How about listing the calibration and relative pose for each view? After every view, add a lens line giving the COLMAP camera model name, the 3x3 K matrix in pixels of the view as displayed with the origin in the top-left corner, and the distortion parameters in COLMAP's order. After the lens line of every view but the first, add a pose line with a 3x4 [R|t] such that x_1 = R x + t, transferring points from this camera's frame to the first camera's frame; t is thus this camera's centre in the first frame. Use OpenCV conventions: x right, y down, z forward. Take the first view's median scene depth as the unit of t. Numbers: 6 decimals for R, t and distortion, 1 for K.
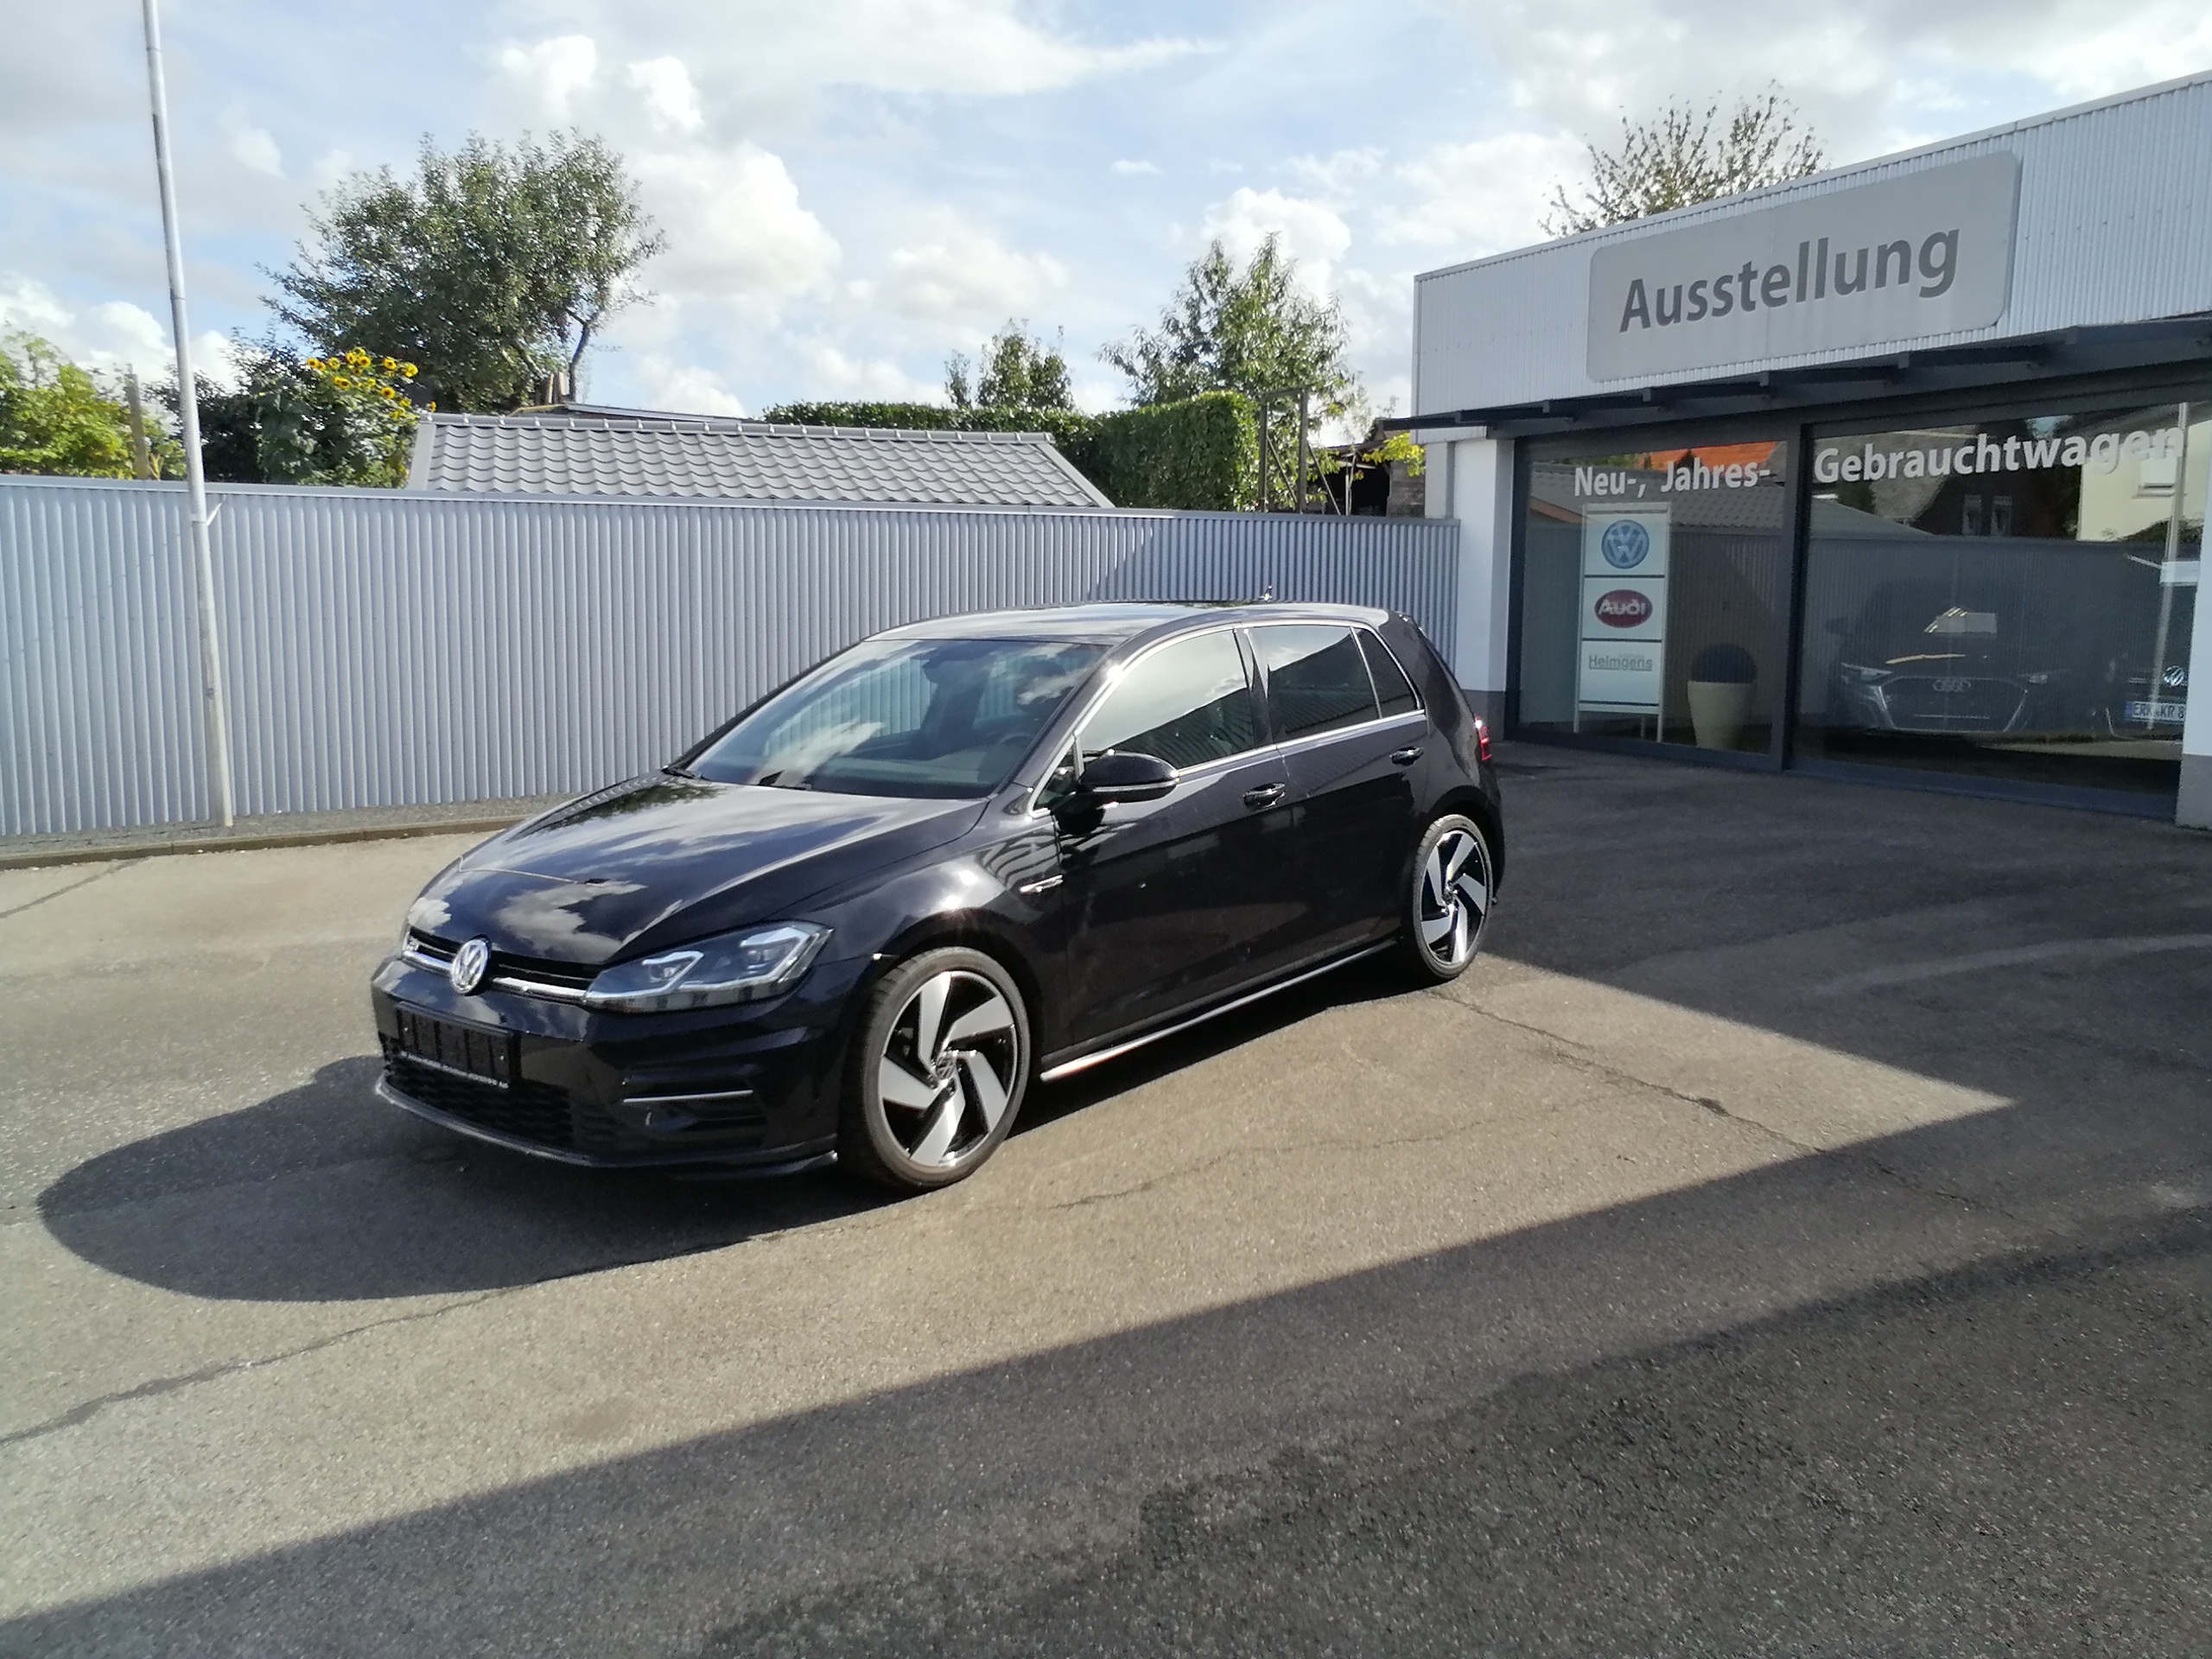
lens RADIAL K [[1762.1, 0, 1145.1], [0, 1762.1, 818.1], [0, 0, 1]] dist [-0.051503, 0.157003]
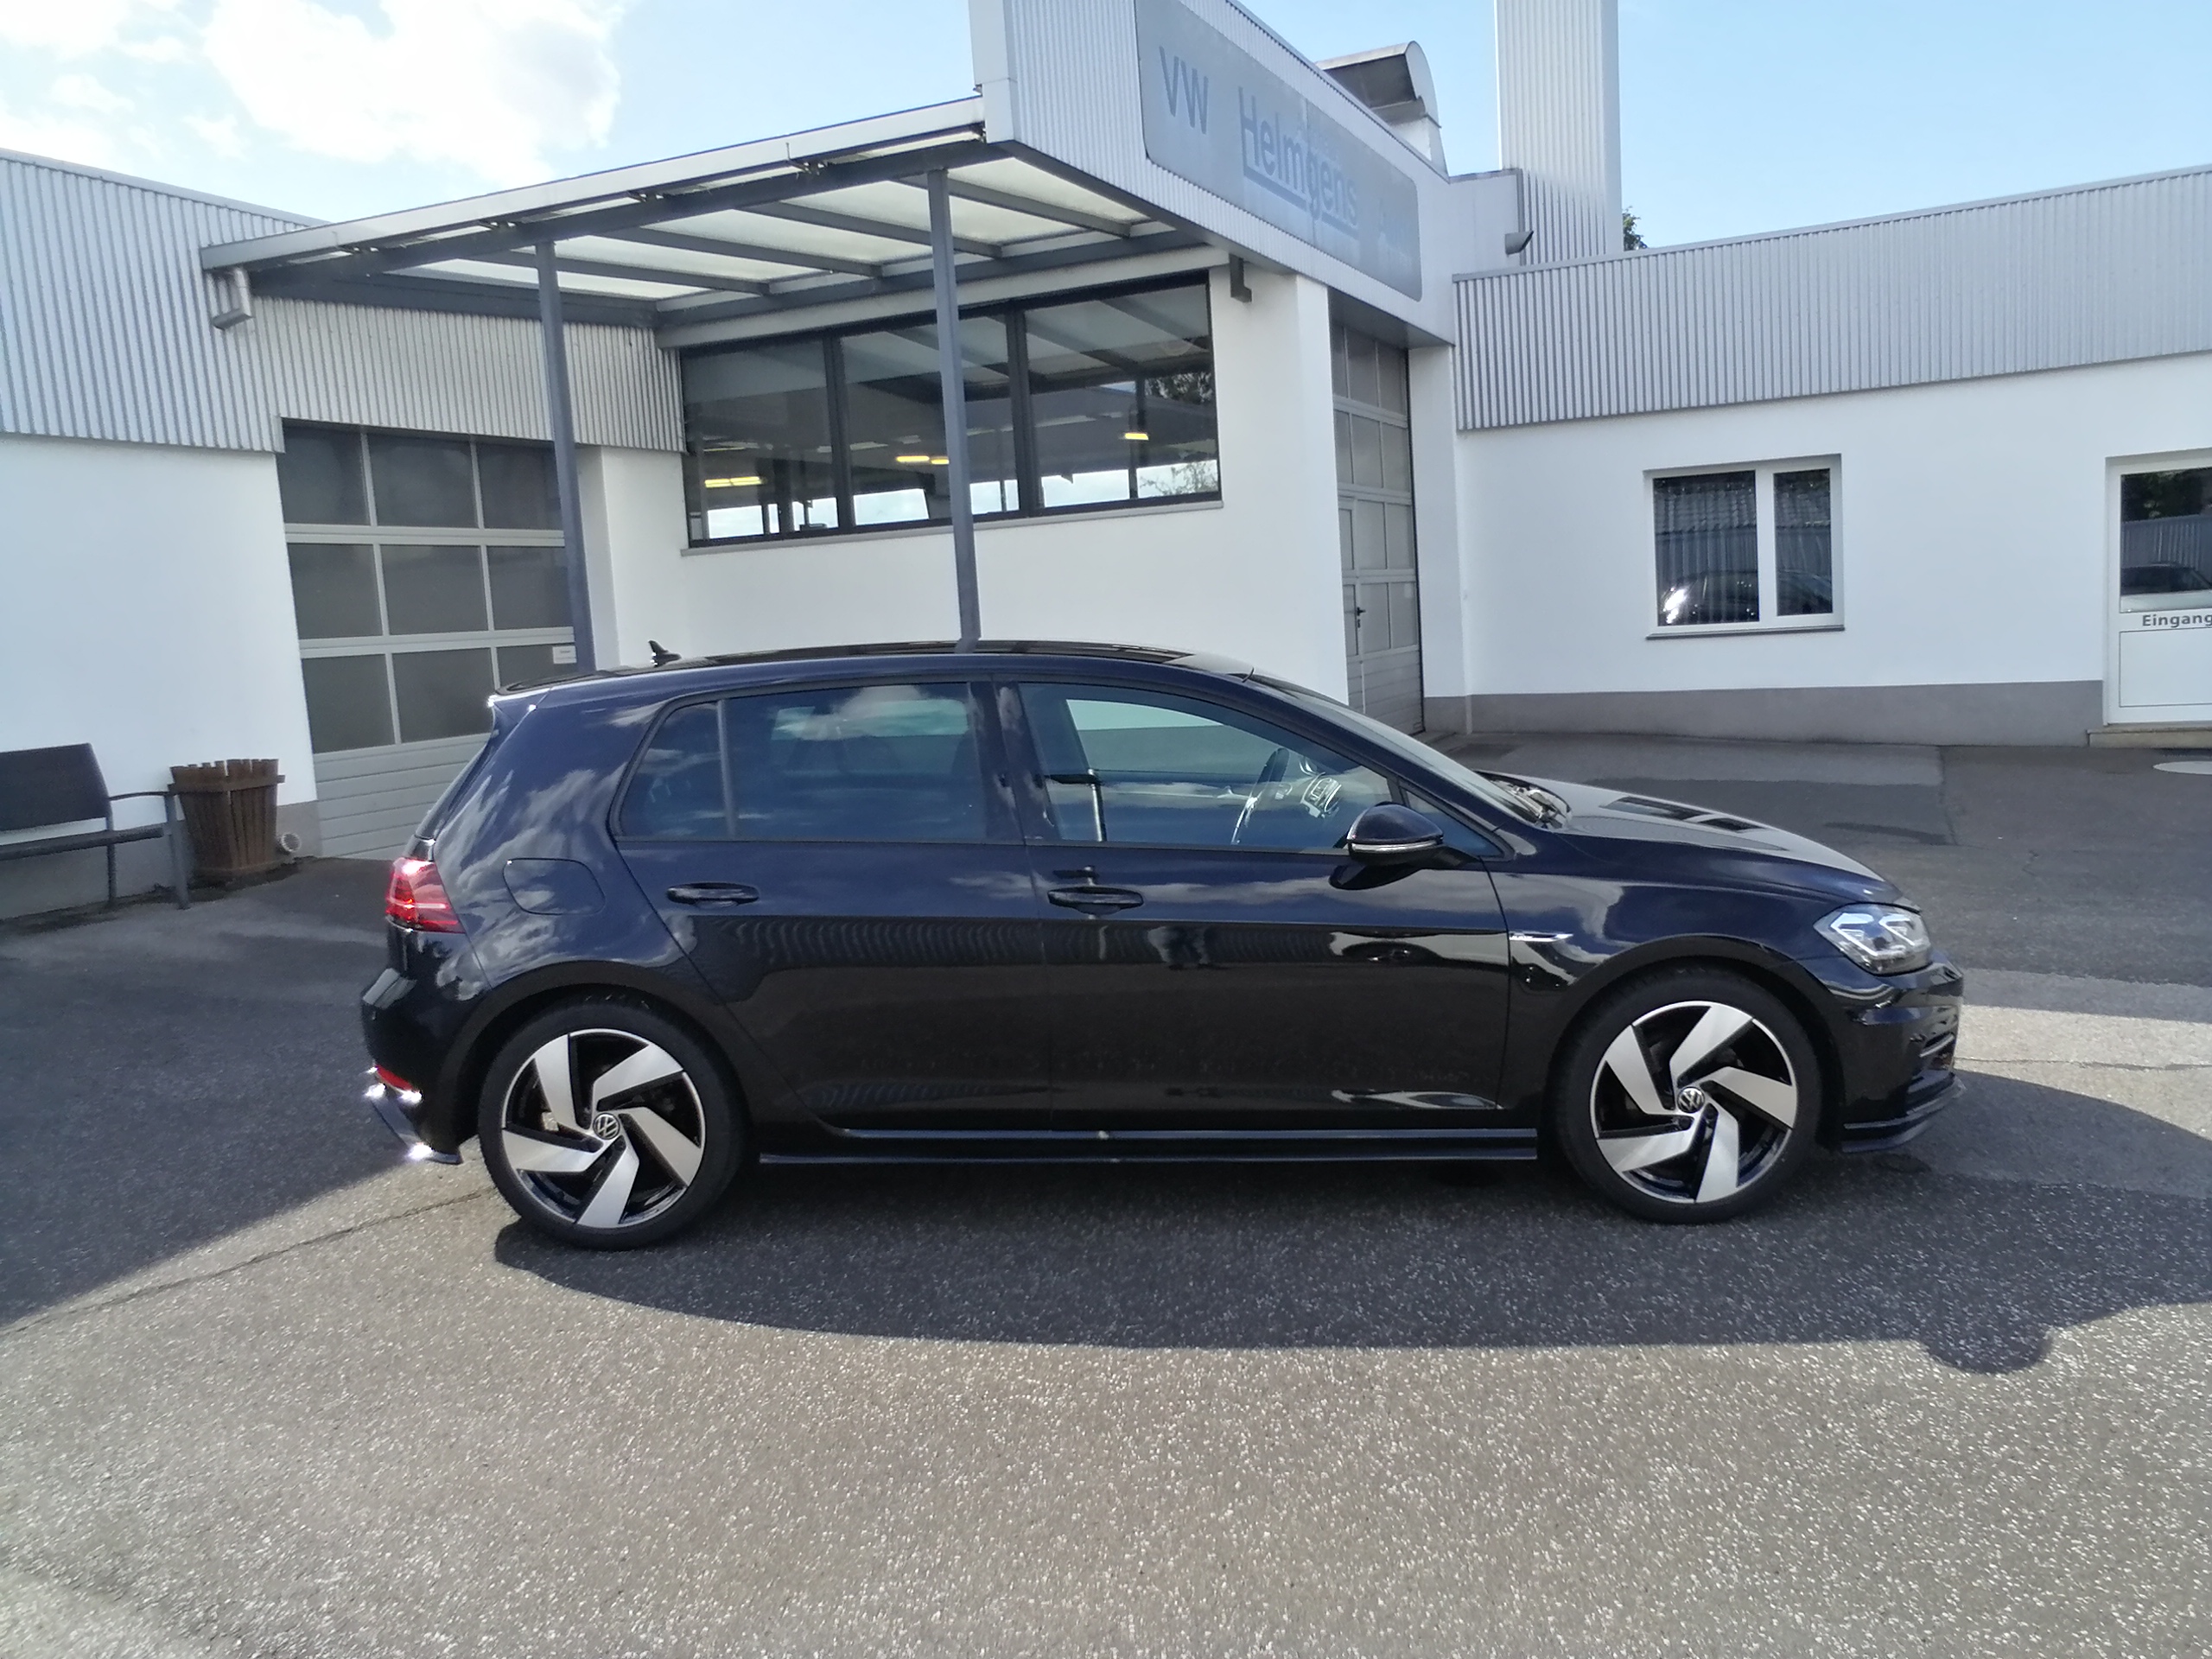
lens RADIAL K [[1745.7, 0, 1135.4], [0, 1745.7, 825.9], [0, 0, 1]] dist [-0.050894, 0.146865]
pose [[-0.622435, -0.067632, 0.779744, -0.807715], [0.159014, 0.964554, 0.210596, -0.234167], [-0.766348, 0.255072, -0.589617, 1.698390]]
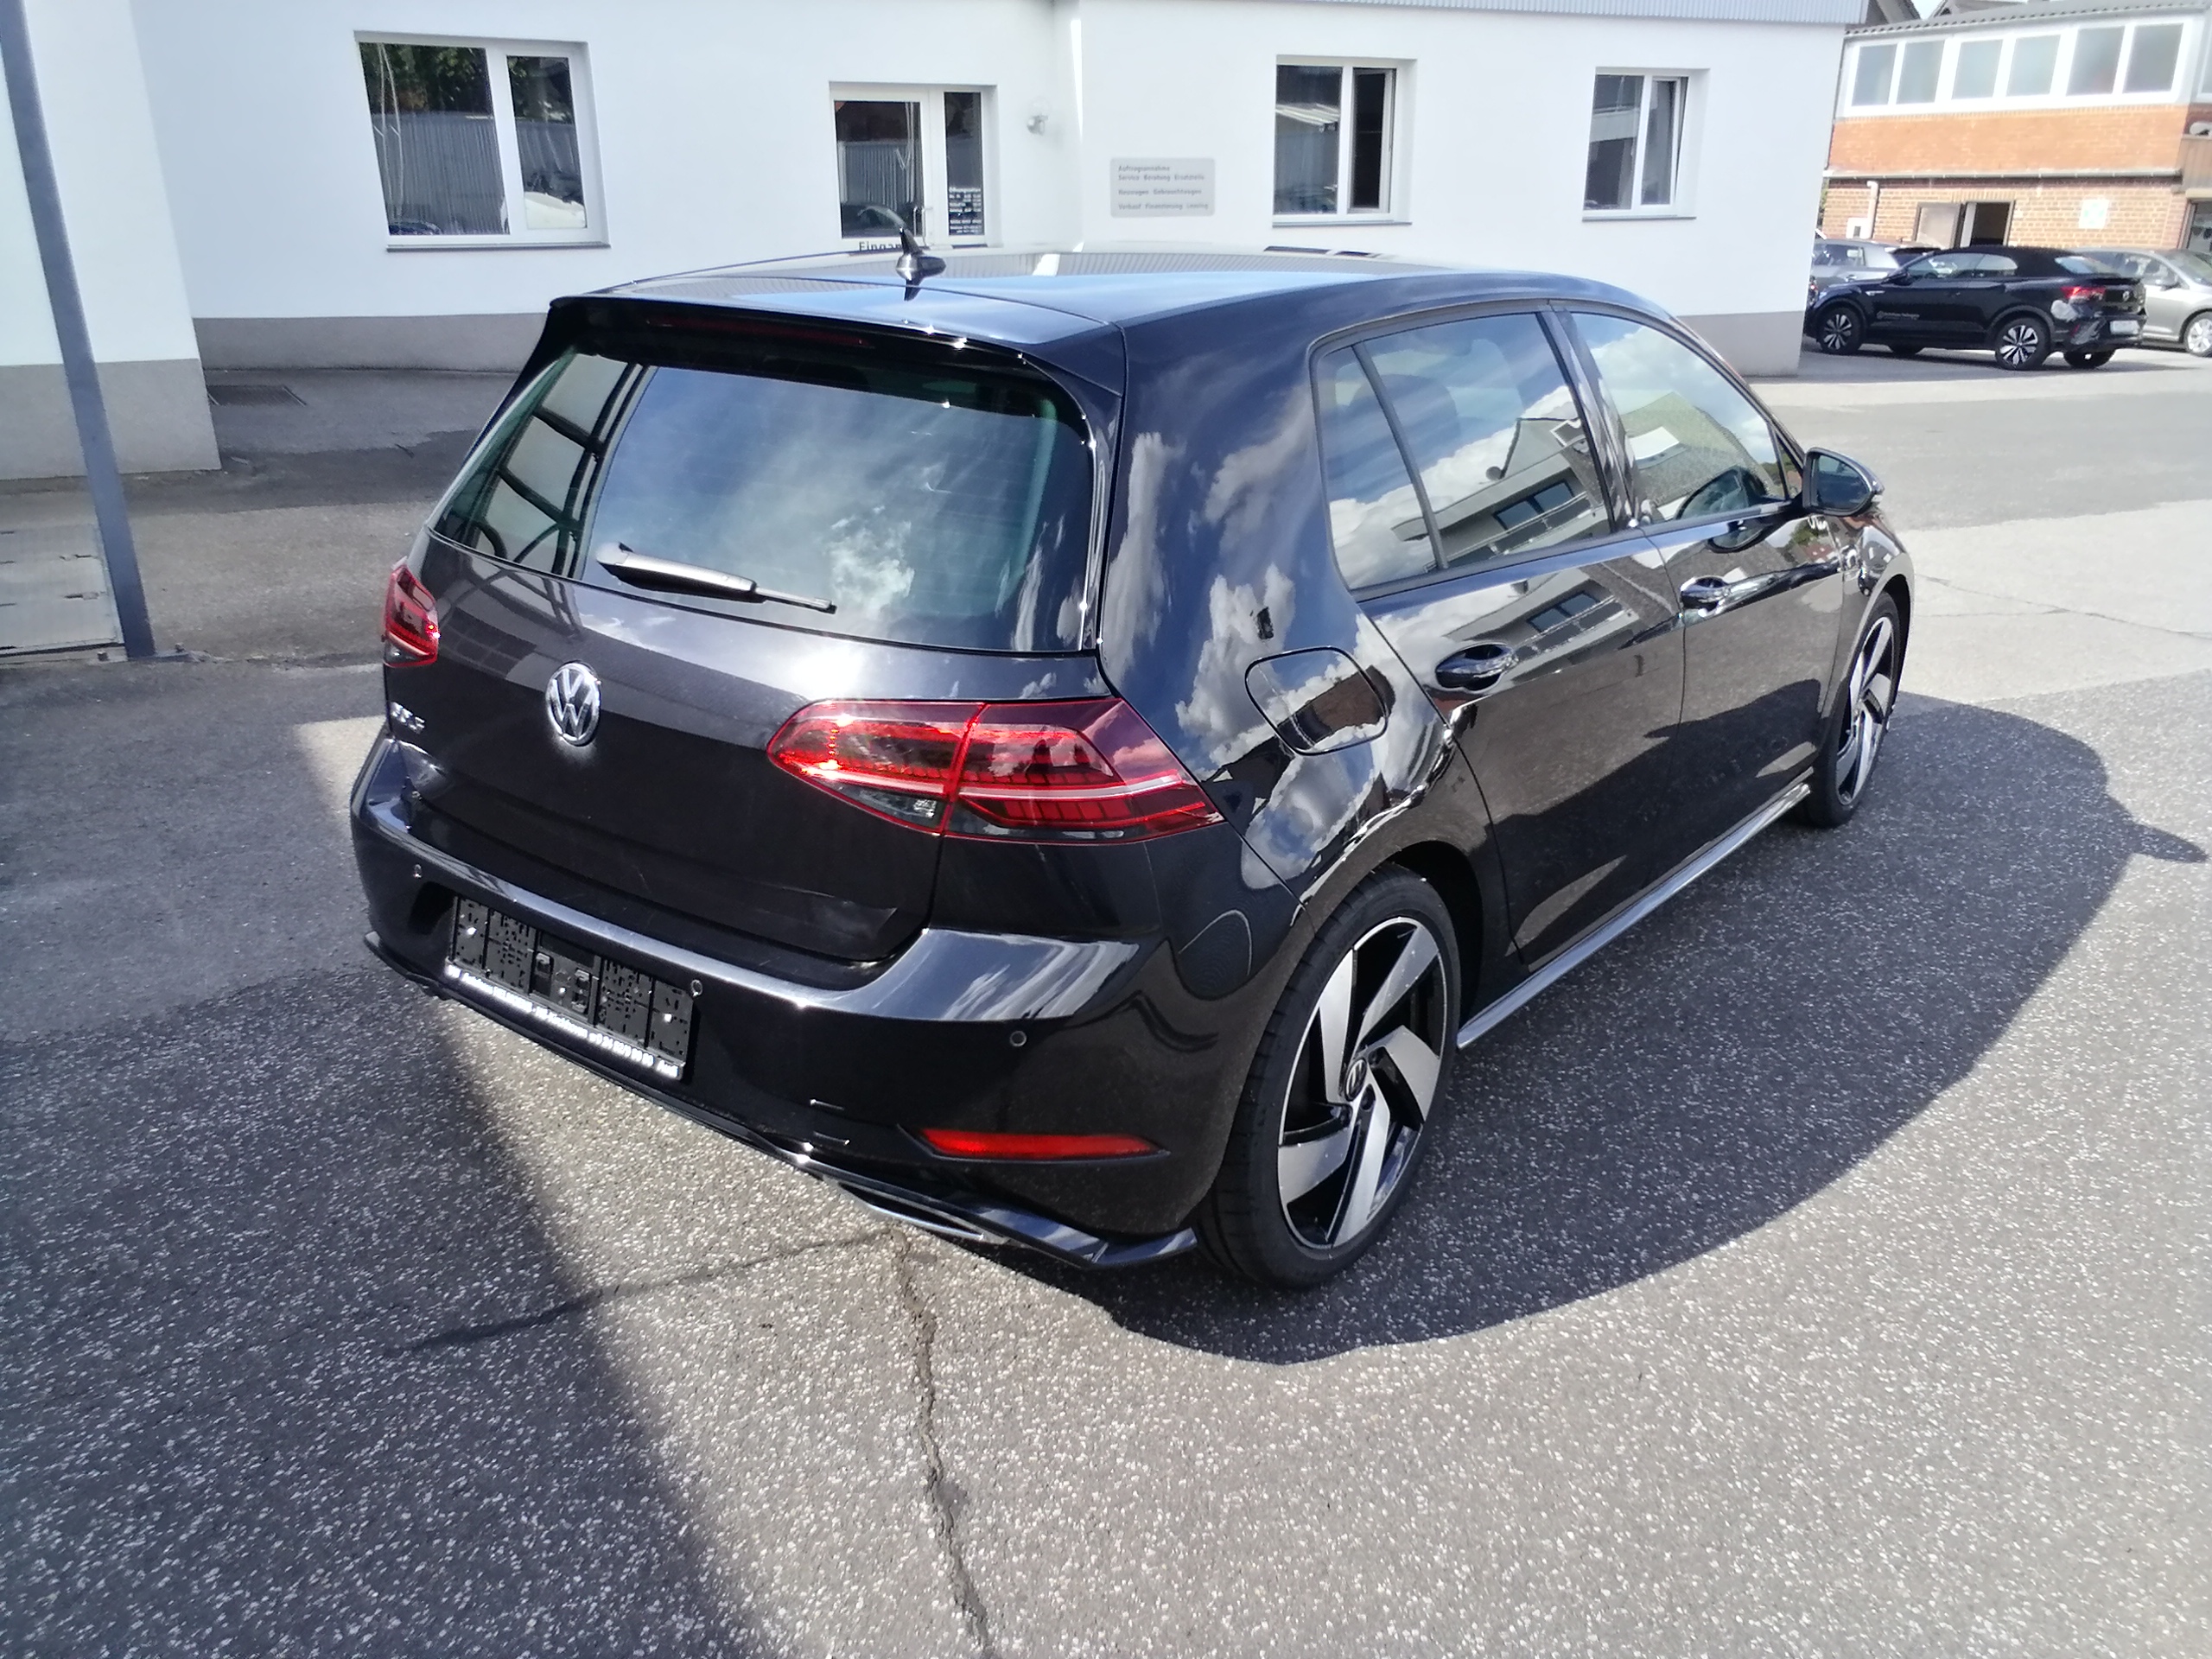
lens RADIAL K [[1738.0, 0, 1138.4], [0, 1738.0, 862.1], [0, 0, 1]] dist [-0.059712, 0.136158]
pose [[-0.998804, 0.011124, -0.047608, 0.050757], [-0.013910, 0.868867, 0.494849, -0.256600], [0.046870, 0.494920, -0.867674, 1.829661]]
